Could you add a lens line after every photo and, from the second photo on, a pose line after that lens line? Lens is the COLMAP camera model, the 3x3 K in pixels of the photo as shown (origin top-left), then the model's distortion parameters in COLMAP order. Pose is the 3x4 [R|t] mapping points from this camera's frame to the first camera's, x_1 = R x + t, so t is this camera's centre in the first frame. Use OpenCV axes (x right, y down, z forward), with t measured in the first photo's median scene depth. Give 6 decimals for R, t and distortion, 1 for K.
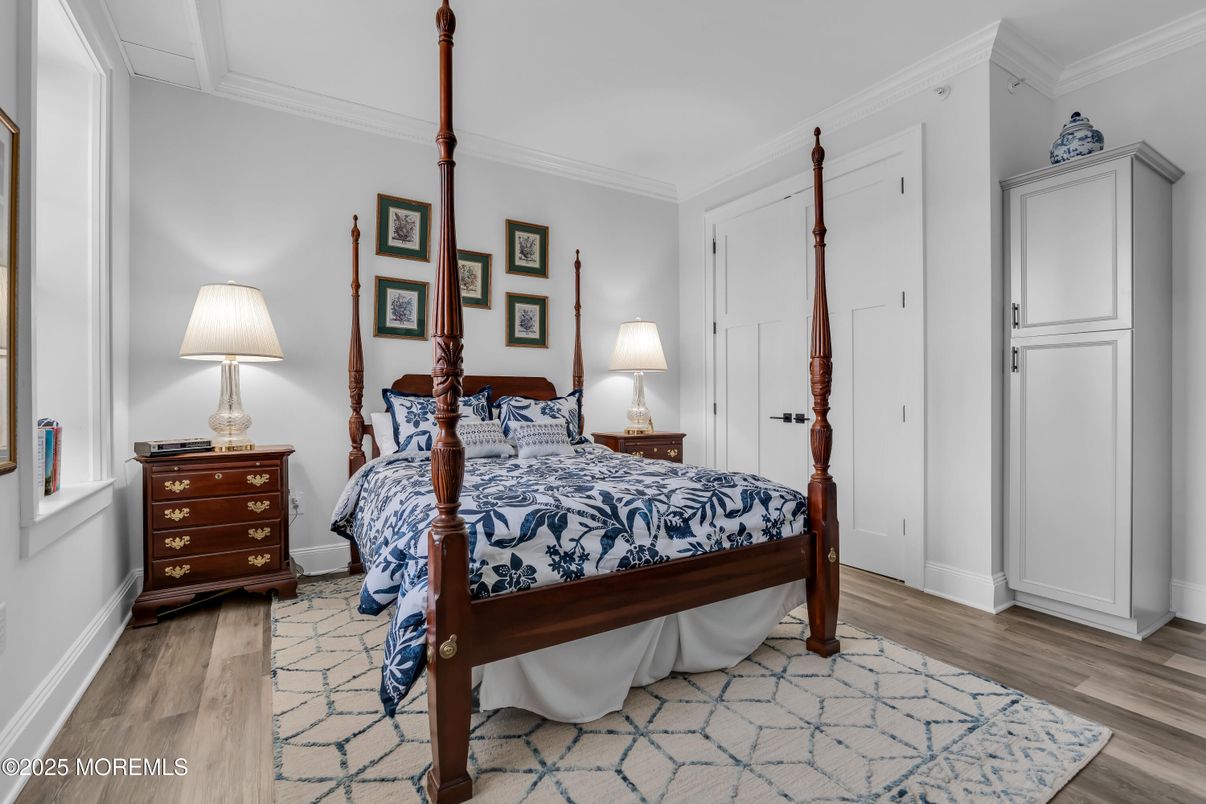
lens RADIAL K [[542.7, 0, 599.5], [0, 542.7, 394.6], [0, 0, 1]] dist [-0.003861, -0.000296]
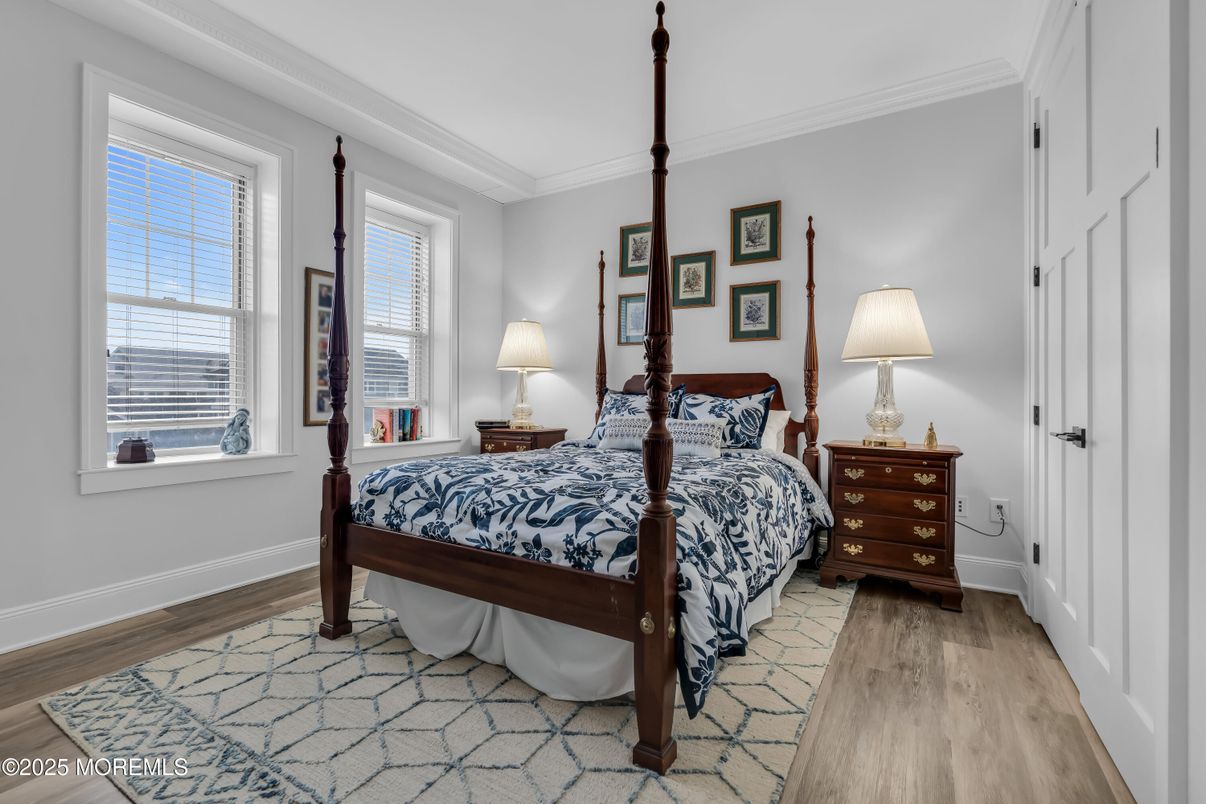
lens RADIAL K [[542.7, 0, 599.5], [0, 542.7, 394.6], [0, 0, 1]] dist [-0.003861, -0.000296]
pose [[0.449125, 0.001040, -0.893468, 0.661055], [-0.002881, 0.999996, -0.000284, 0.005050], [0.893464, 0.002702, 0.449126, 0.416232]]
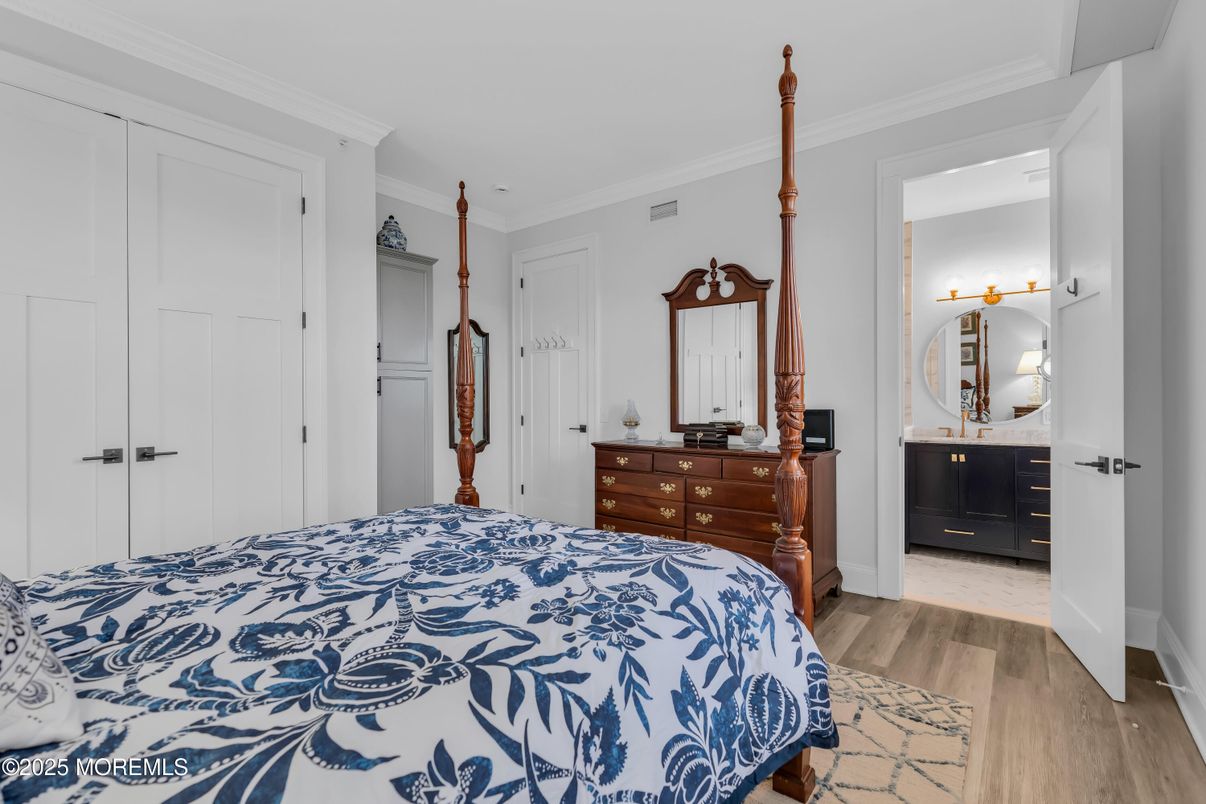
lens RADIAL K [[542.7, 0, 599.5], [0, 542.7, 394.6], [0, 0, 1]] dist [-0.003861, -0.000296]
pose [[-0.349134, 0.002291, 0.937070, -0.203186], [0.004118, 0.999991, -0.000910, -0.026685], [-0.937064, 0.003541, -0.349141, 0.674282]]
